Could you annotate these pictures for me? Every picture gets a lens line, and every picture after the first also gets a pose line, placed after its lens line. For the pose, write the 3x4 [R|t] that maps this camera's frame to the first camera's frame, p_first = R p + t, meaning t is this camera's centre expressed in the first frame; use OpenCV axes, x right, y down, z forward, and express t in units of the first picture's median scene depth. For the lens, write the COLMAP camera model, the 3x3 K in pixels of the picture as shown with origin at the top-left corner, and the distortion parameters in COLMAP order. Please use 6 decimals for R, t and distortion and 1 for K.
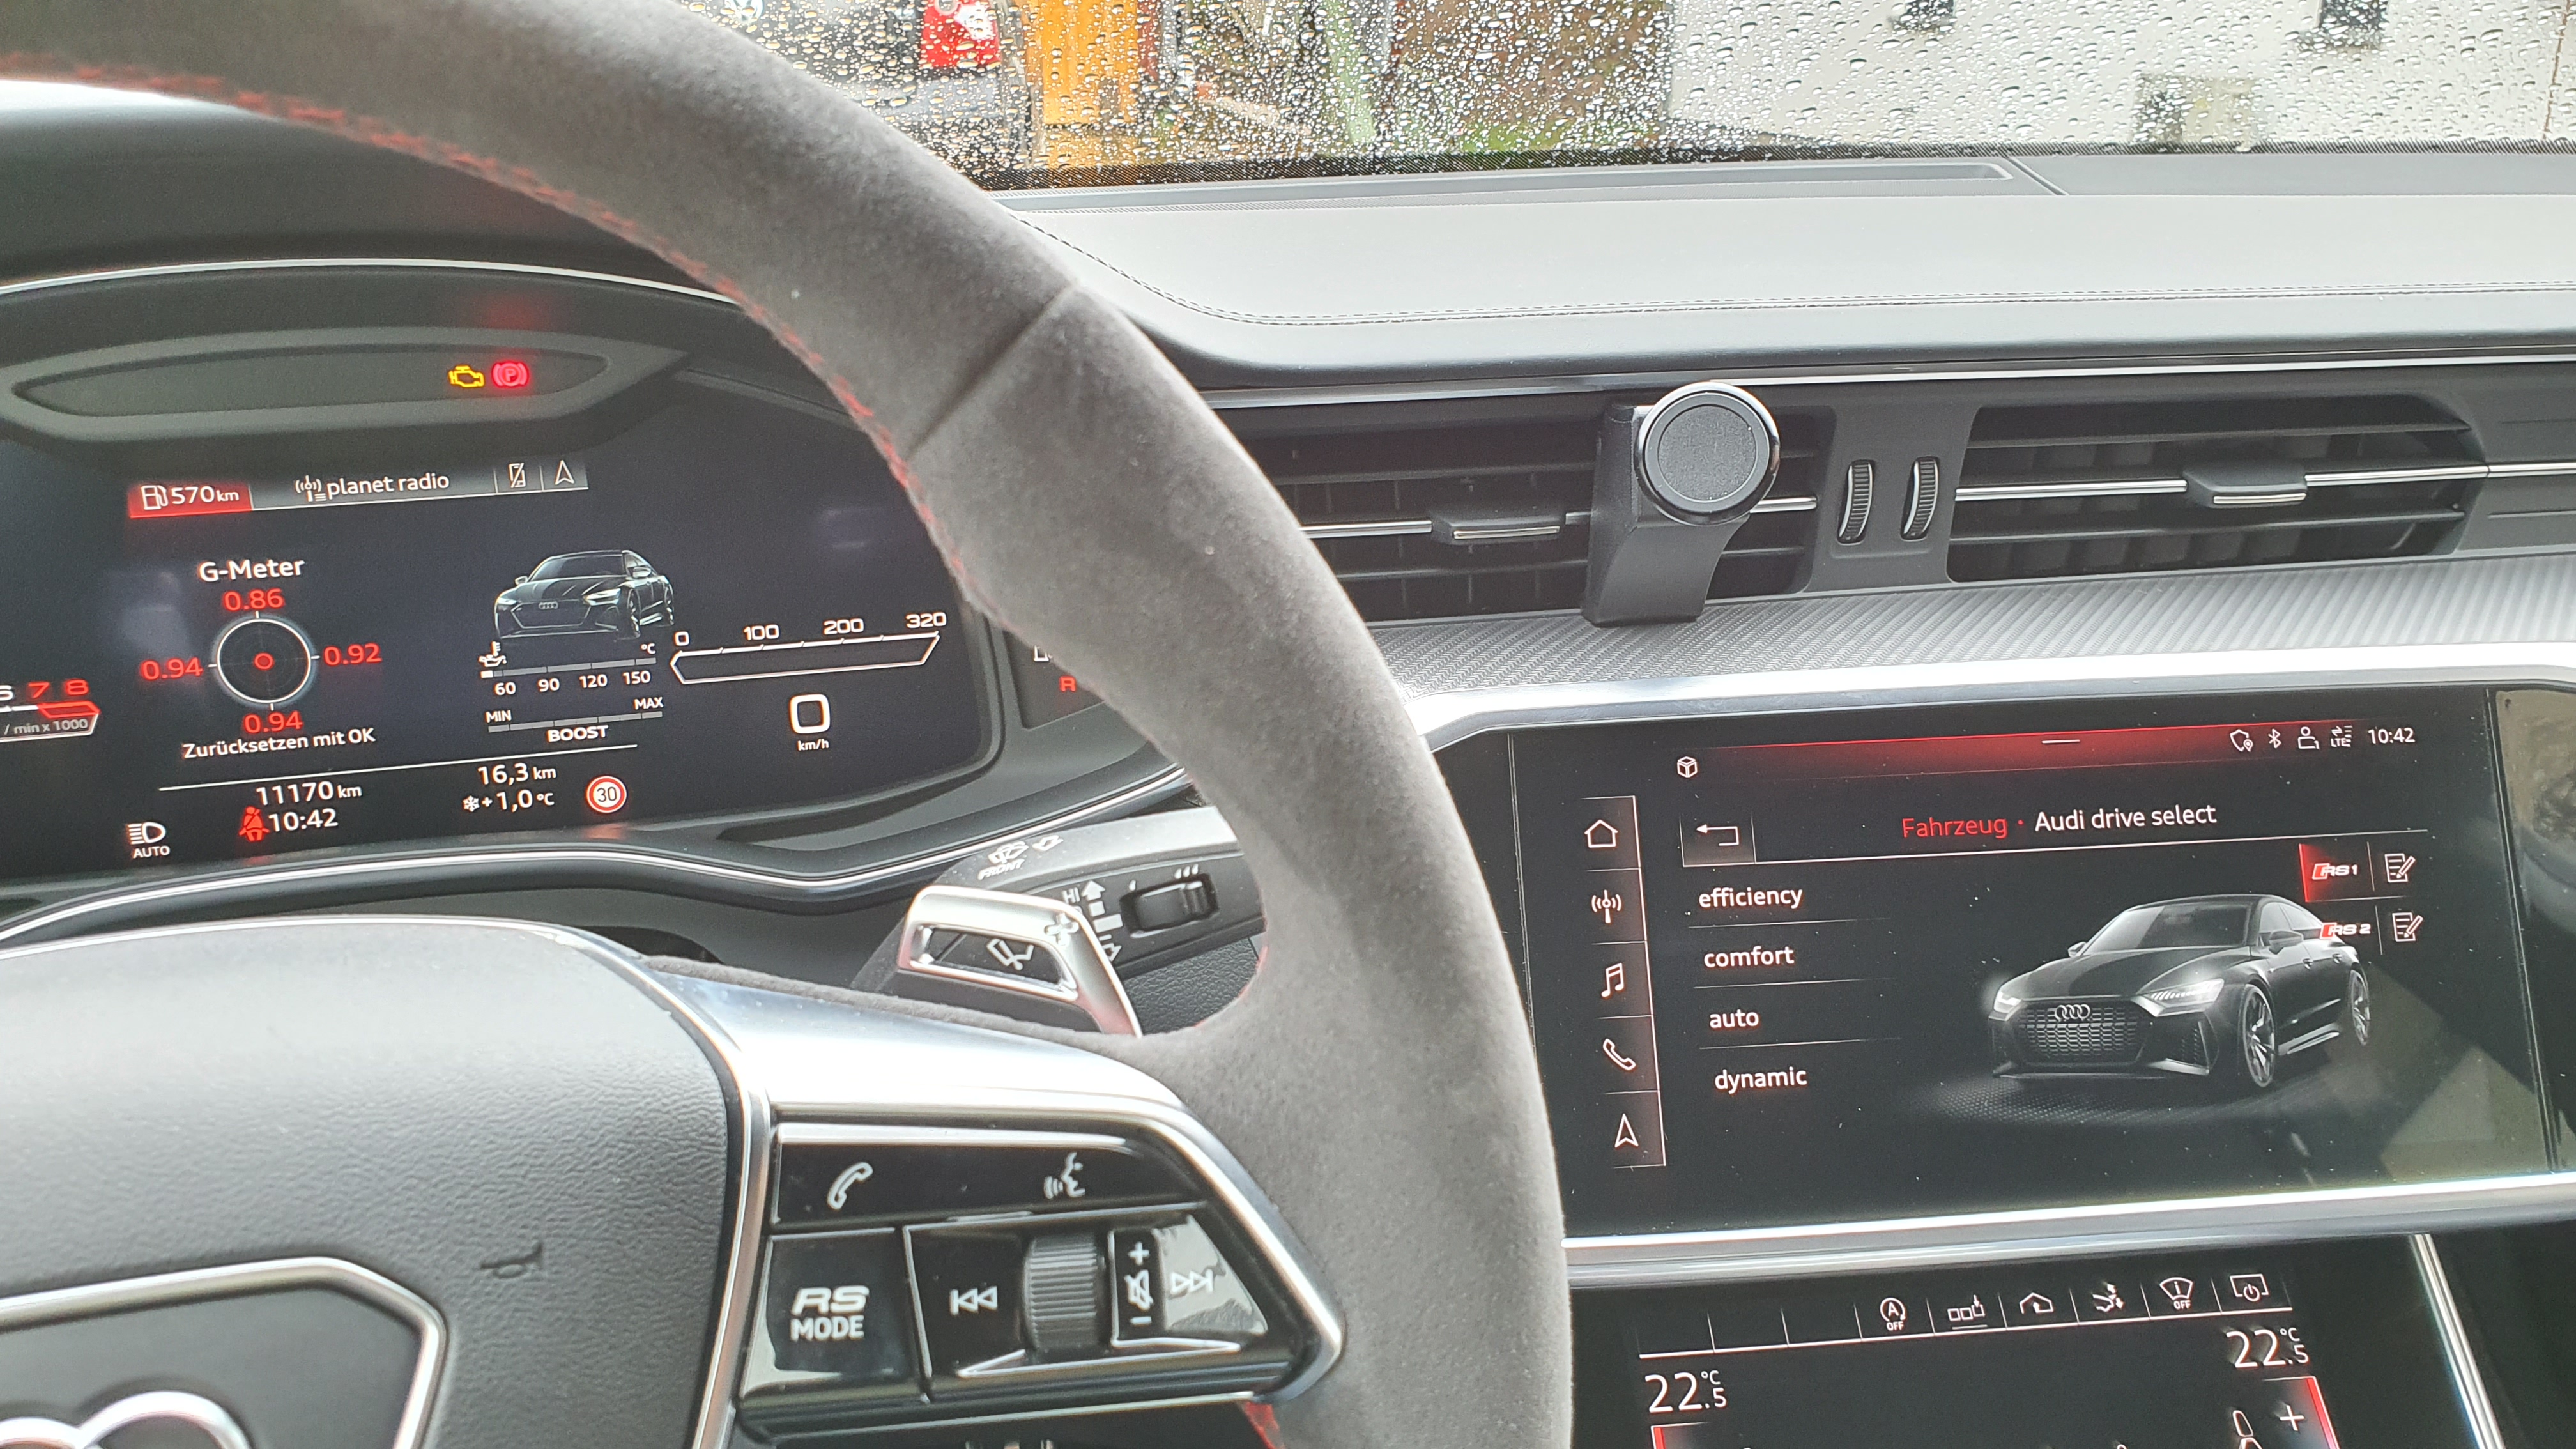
lens RADIAL K [[2009.8, 0, 1255.9], [0, 2009.8, 716.7], [0, 0, 1]] dist [0.077214, -0.213418]
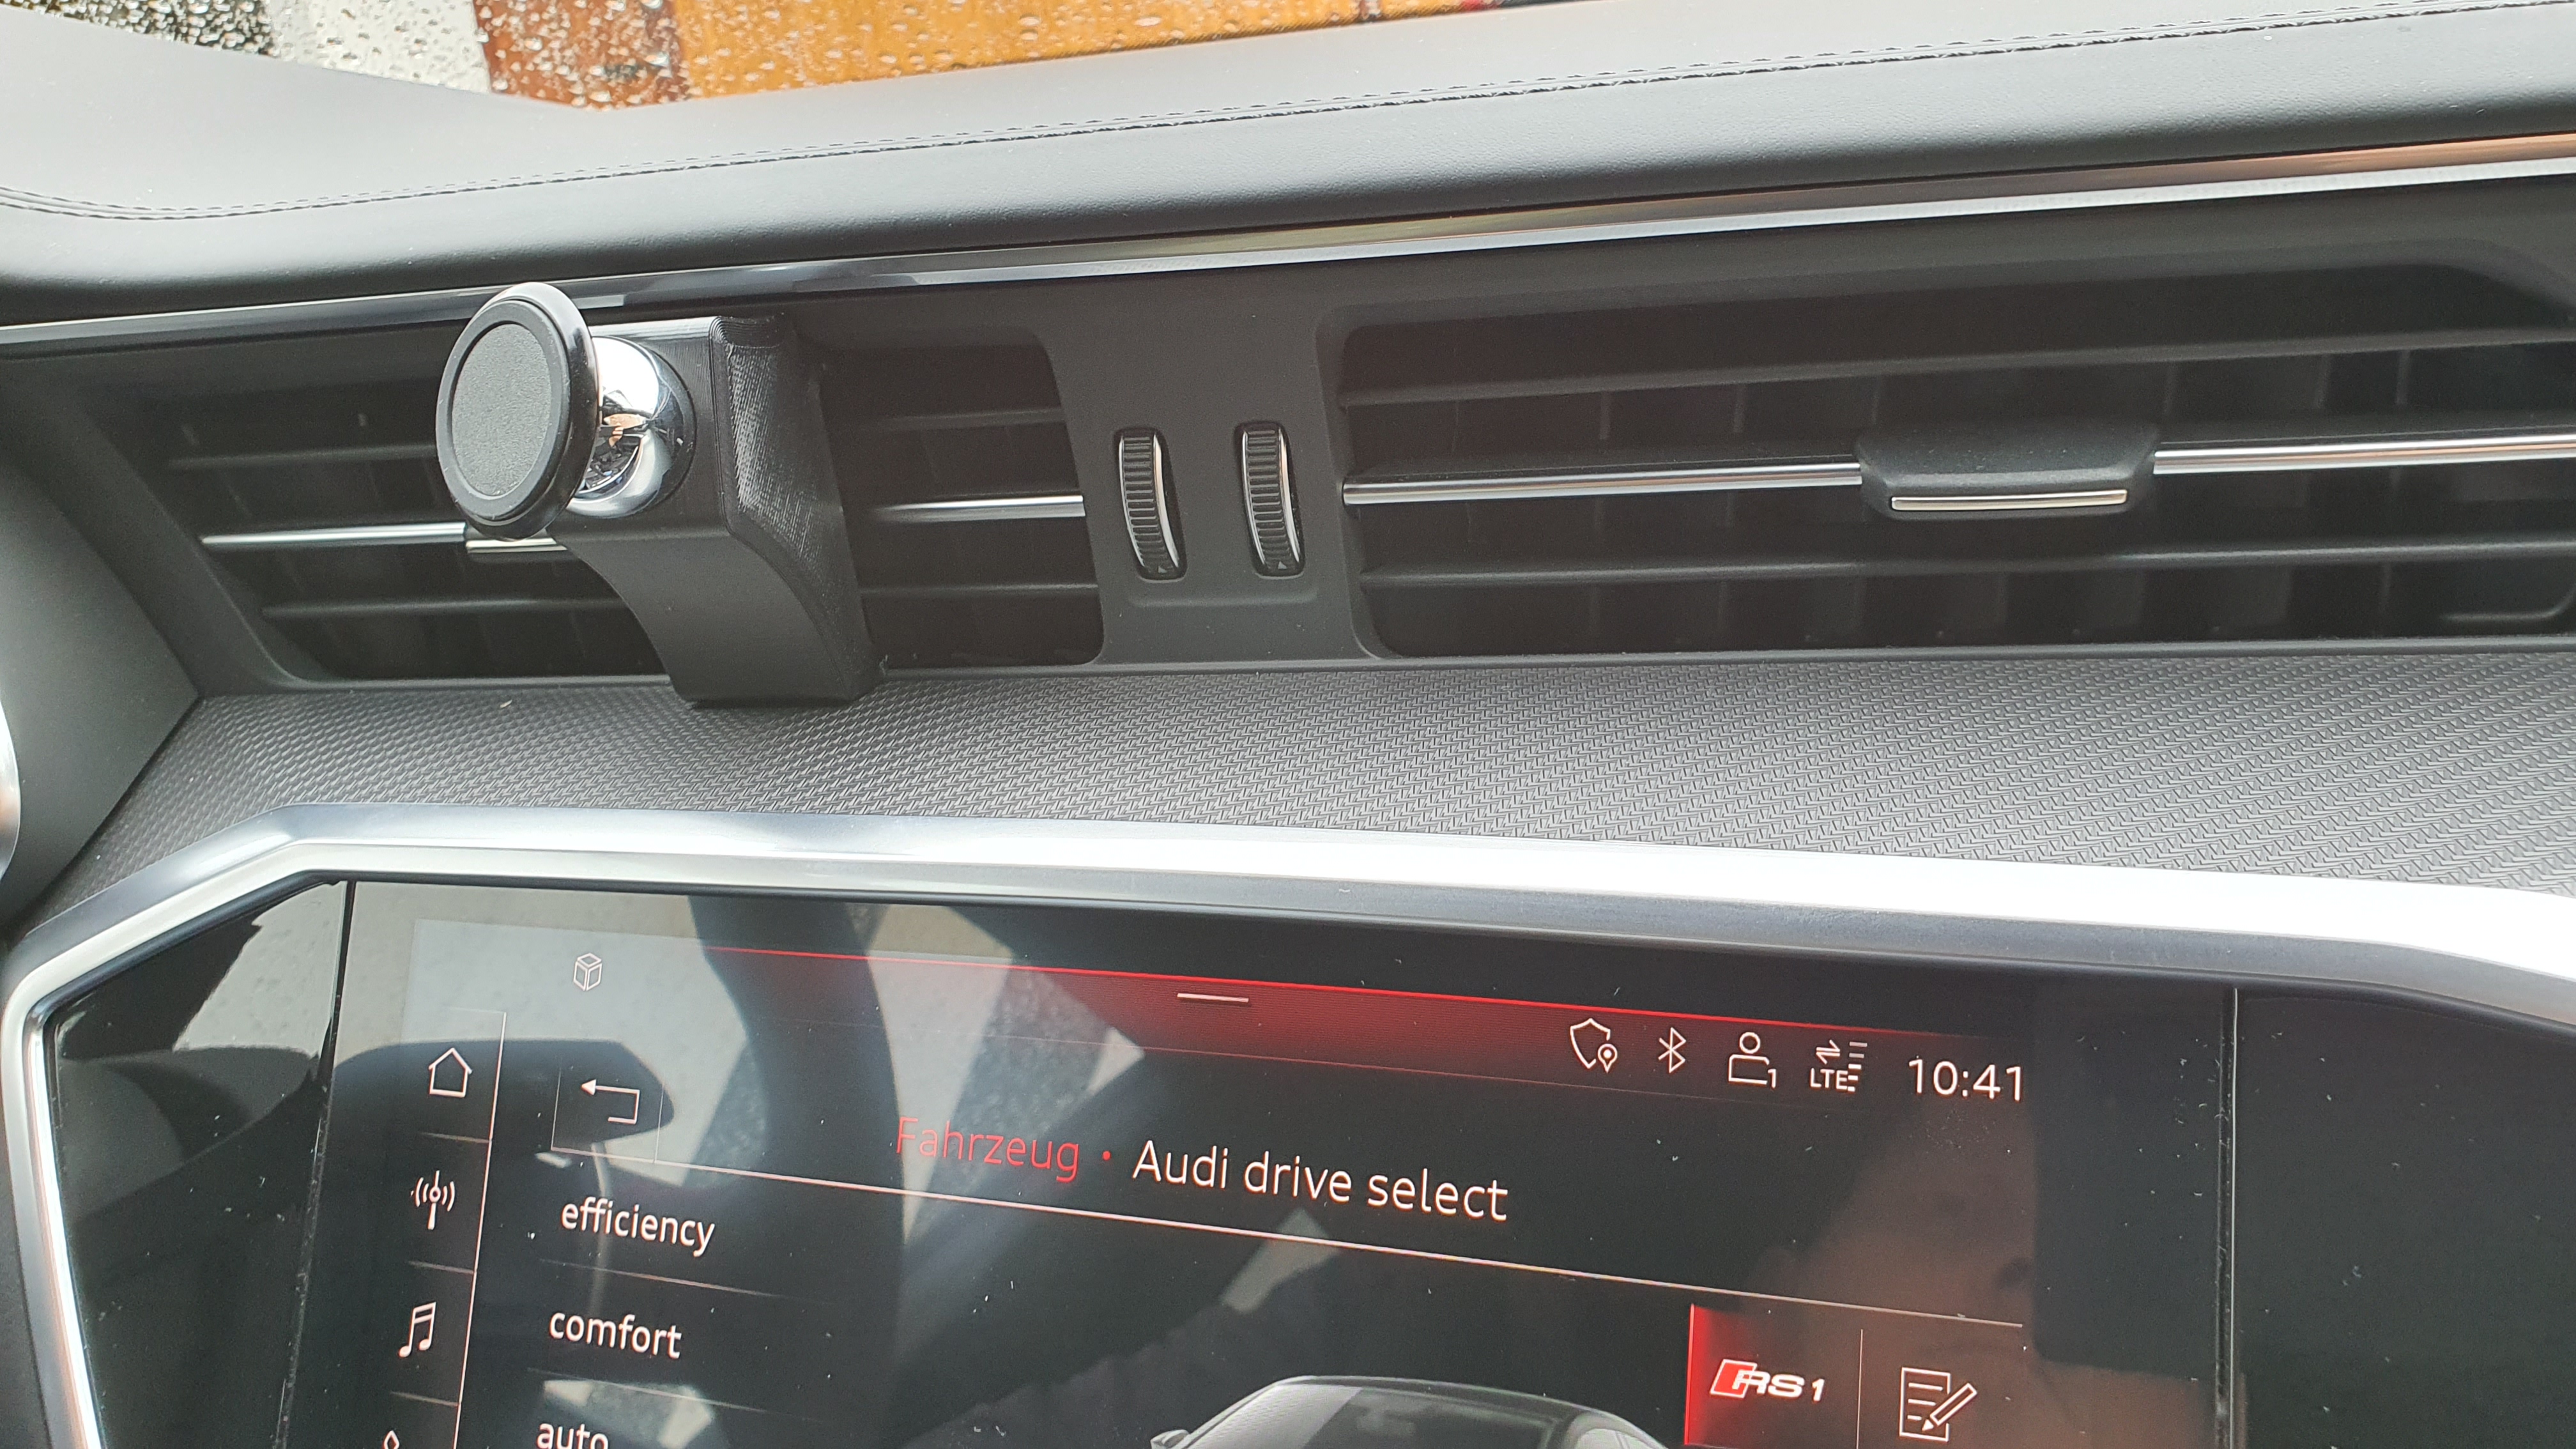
lens RADIAL K [[2009.8, 0, 1255.9], [0, 2009.8, 716.7], [0, 0, 1]] dist [0.077214, -0.213418]
pose [[0.887395, 0.051860, -0.458083, 0.630579], [-0.055941, 0.998423, 0.004663, -0.058538], [0.457603, 0.021488, 0.888897, 0.582170]]
